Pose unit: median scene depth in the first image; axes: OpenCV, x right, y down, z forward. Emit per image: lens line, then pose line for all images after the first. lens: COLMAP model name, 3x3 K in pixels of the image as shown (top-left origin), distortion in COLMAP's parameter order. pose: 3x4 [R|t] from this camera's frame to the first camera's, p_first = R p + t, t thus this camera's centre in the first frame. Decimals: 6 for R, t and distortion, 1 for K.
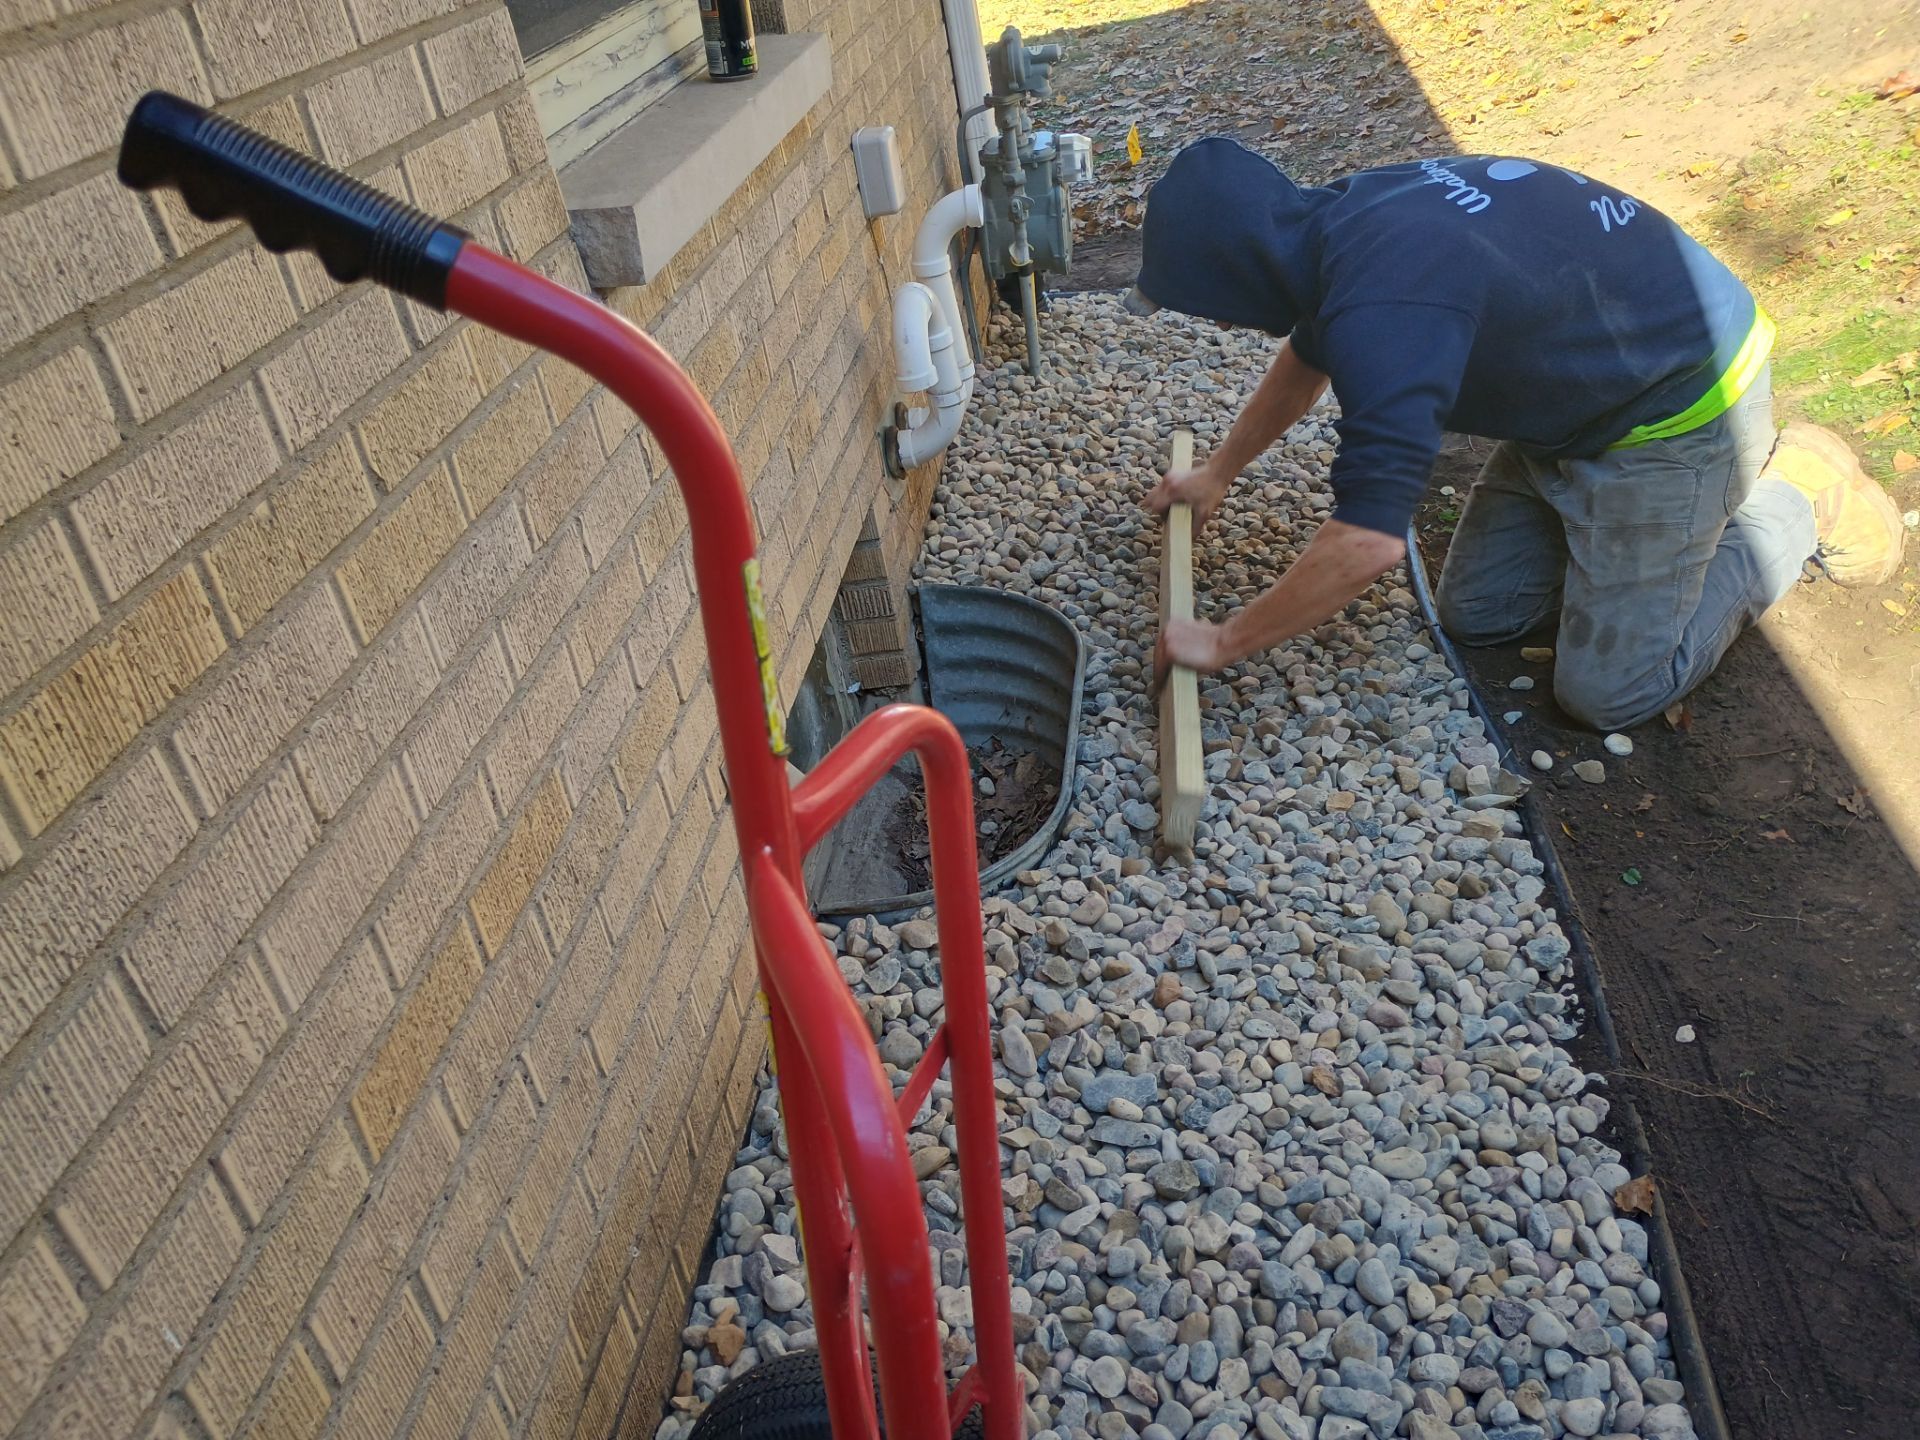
lens RADIAL K [[1680.8, 0, 960.0], [0, 1680.8, 720.0], [0, 0, 1]] dist [0.055475, -0.061968]
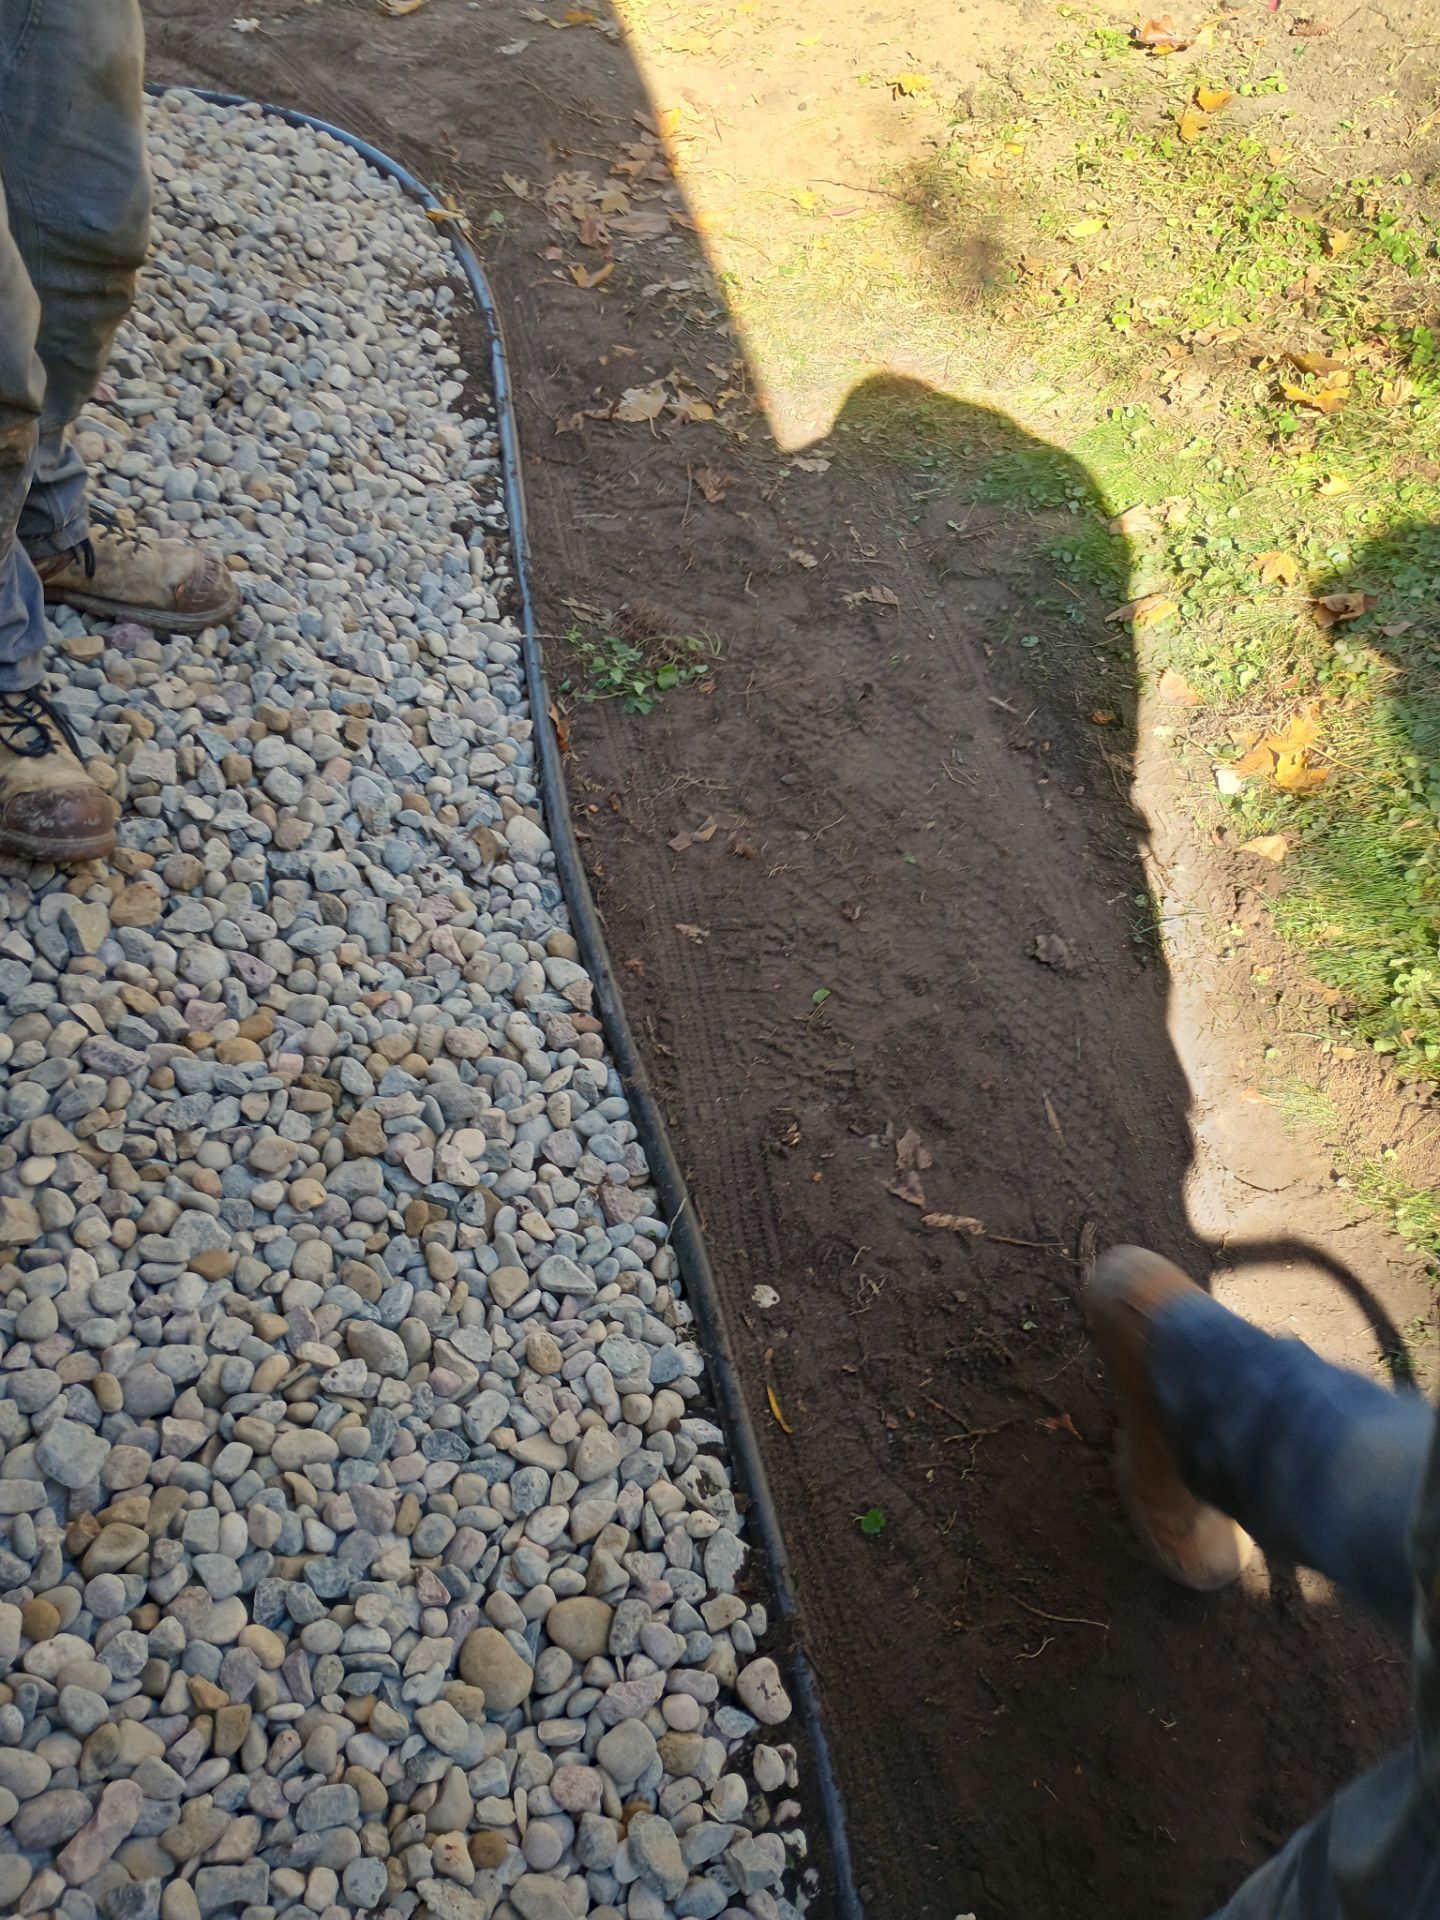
lens RADIAL K [[1673.9, 0, 722.5], [0, 1673.9, 931.3], [0, 0, 1]] dist [0.055110, -0.019912]
pose [[0.911225, -0.023263, 0.411252, 0.083630], [-0.095061, 0.959576, 0.264910, -0.297009], [-0.400790, -0.280486, 0.872178, 0.527768]]
